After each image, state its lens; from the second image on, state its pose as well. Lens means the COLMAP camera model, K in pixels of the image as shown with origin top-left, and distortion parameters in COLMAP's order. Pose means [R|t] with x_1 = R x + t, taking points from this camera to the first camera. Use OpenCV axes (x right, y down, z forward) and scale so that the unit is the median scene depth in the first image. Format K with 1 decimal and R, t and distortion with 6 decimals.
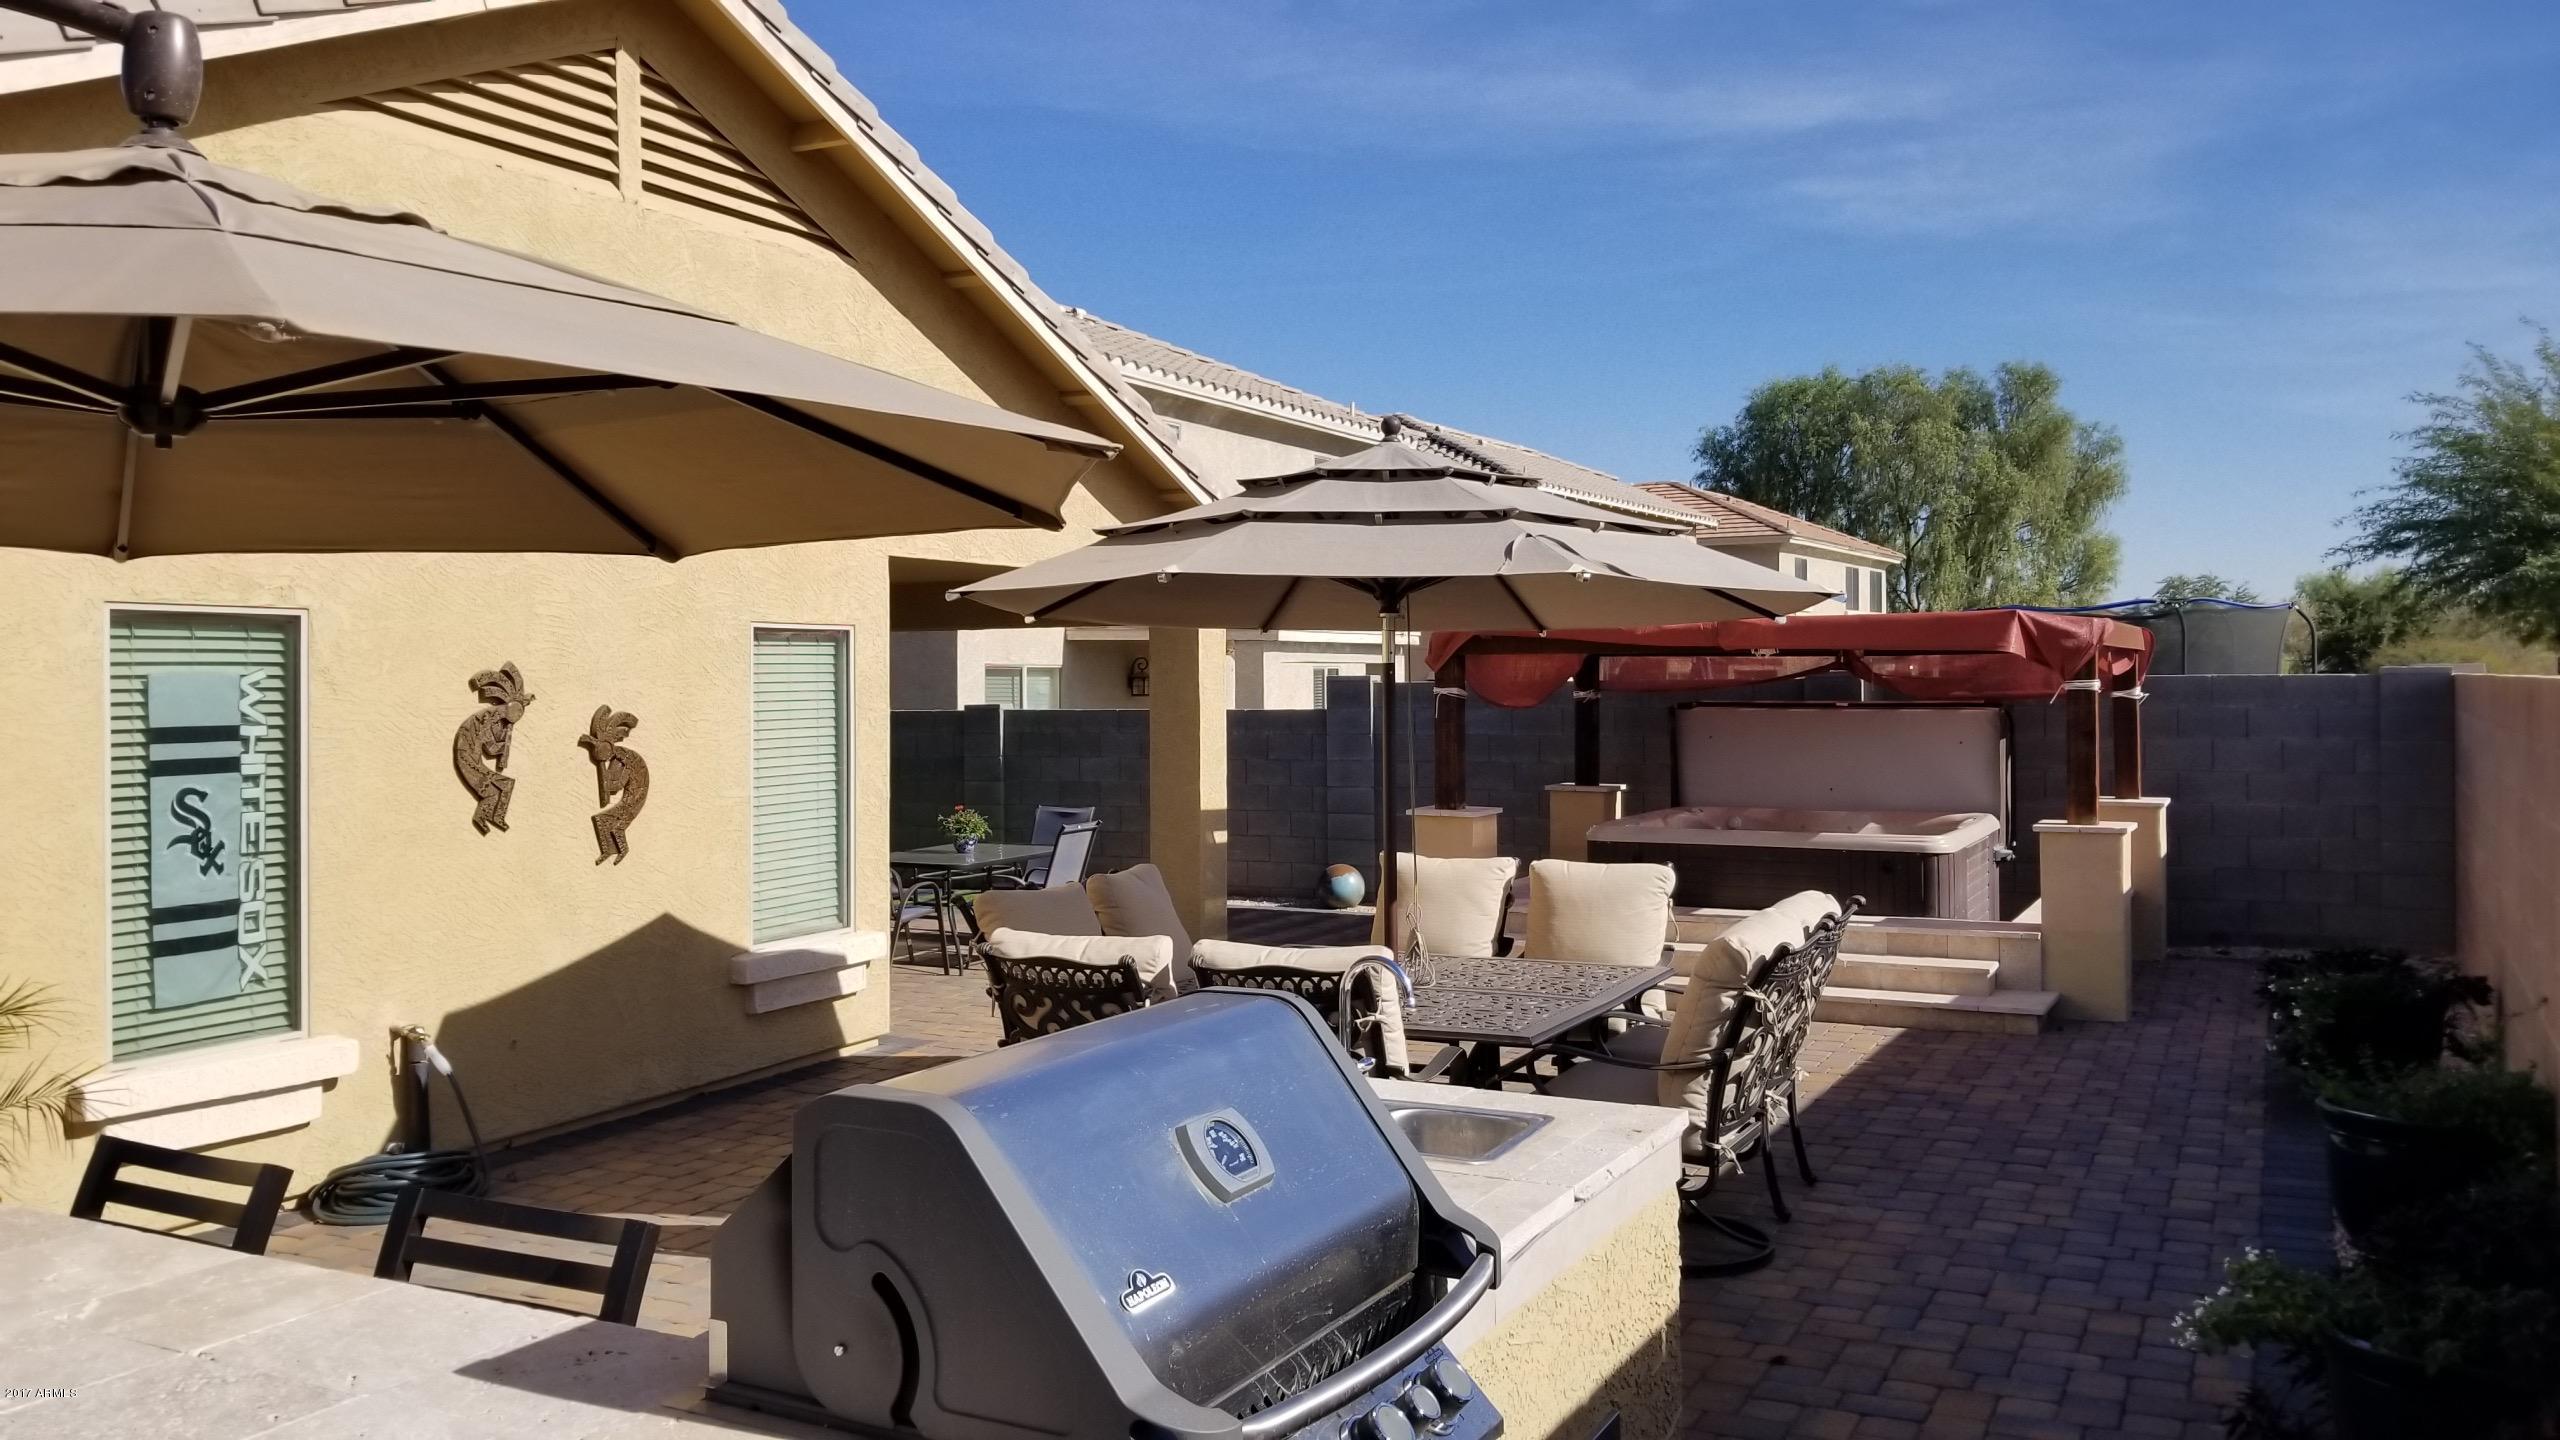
lens RADIAL K [[1945.9, 0, 1280.0], [0, 1945.9, 720.0], [0, 0, 1]] dist [0.107162, -0.188932]
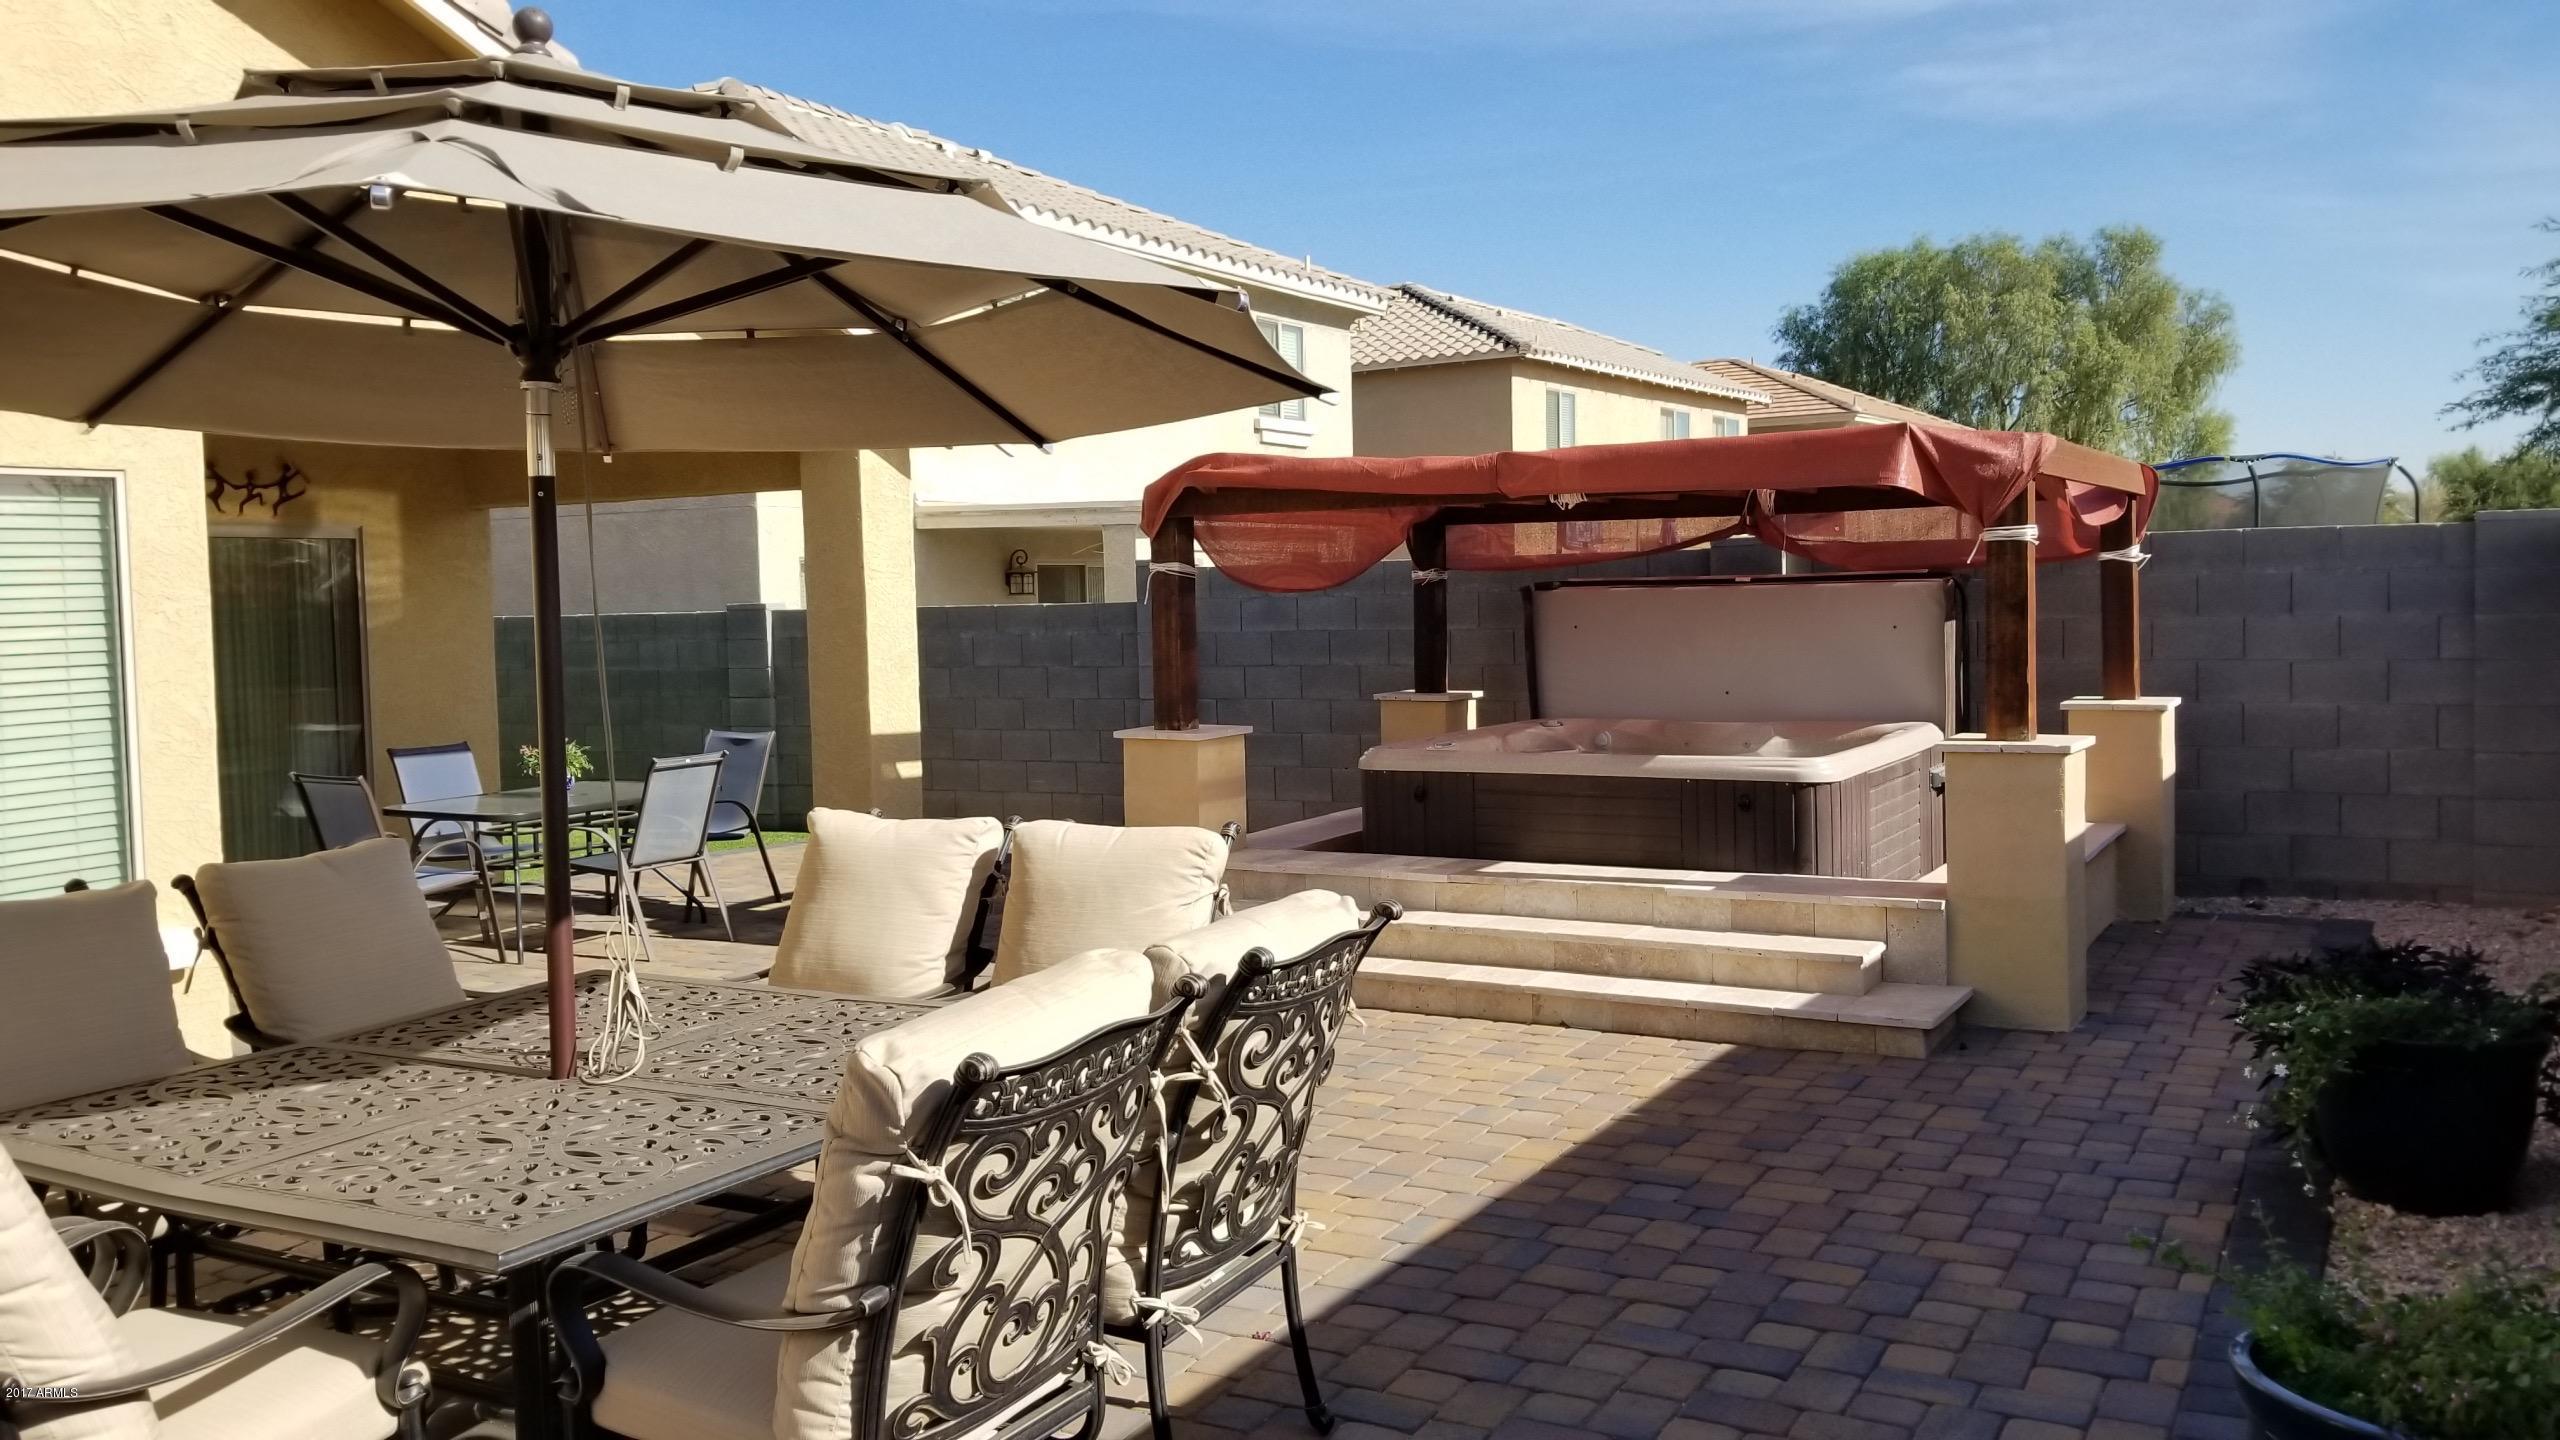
lens RADIAL K [[2011.9, 0, 1280.0], [0, 2011.9, 720.0], [0, 0, 1]] dist [0.096768, -0.160208]
pose [[0.999230, -0.014605, -0.036407, 0.139737], [0.016263, 0.998825, 0.045645, 0.007725], [0.035698, -0.046202, 0.998294, 0.225395]]
